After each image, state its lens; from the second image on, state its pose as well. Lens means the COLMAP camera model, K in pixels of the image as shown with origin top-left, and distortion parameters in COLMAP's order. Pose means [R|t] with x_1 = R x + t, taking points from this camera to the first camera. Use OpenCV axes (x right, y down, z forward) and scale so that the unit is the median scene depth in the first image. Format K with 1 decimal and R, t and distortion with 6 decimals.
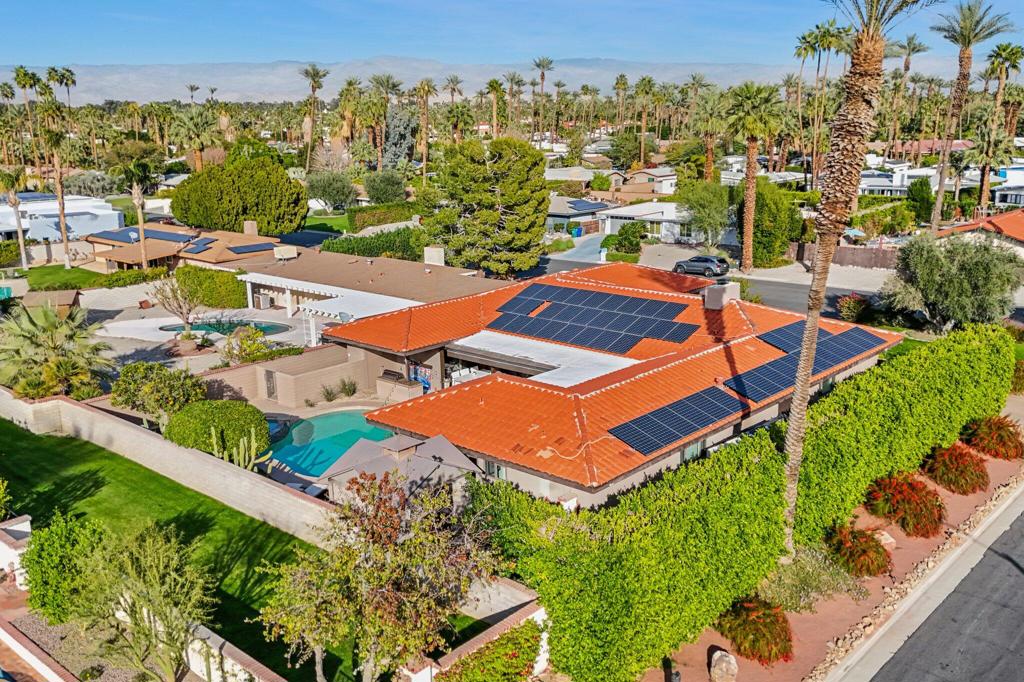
lens RADIAL K [[904.2, 0, 492.9], [0, 904.2, 331.2], [0, 0, 1]] dist [0.095452, -0.131879]
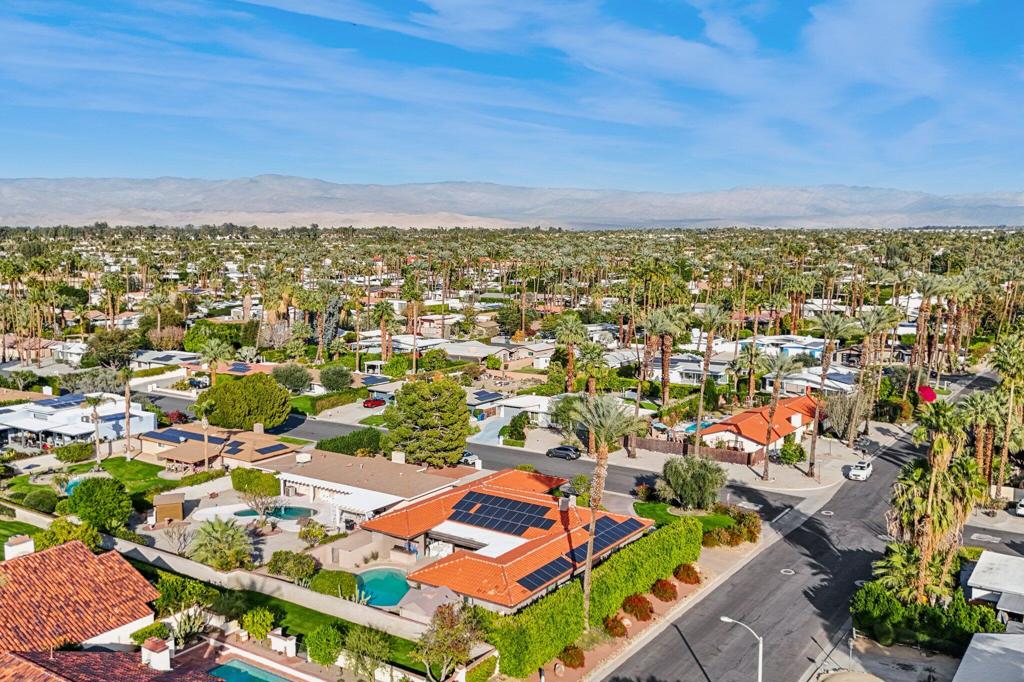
lens RADIAL K [[904.2, 0, 506.2], [0, 904.2, 343.7], [0, 0, 1]] dist [0.095452, -0.131879]
pose [[0.989731, 0.000428, 0.142944, -0.164603], [0.014371, 0.994631, -0.102482, -0.181491], [-0.142220, 0.103484, 0.984411, -0.965243]]
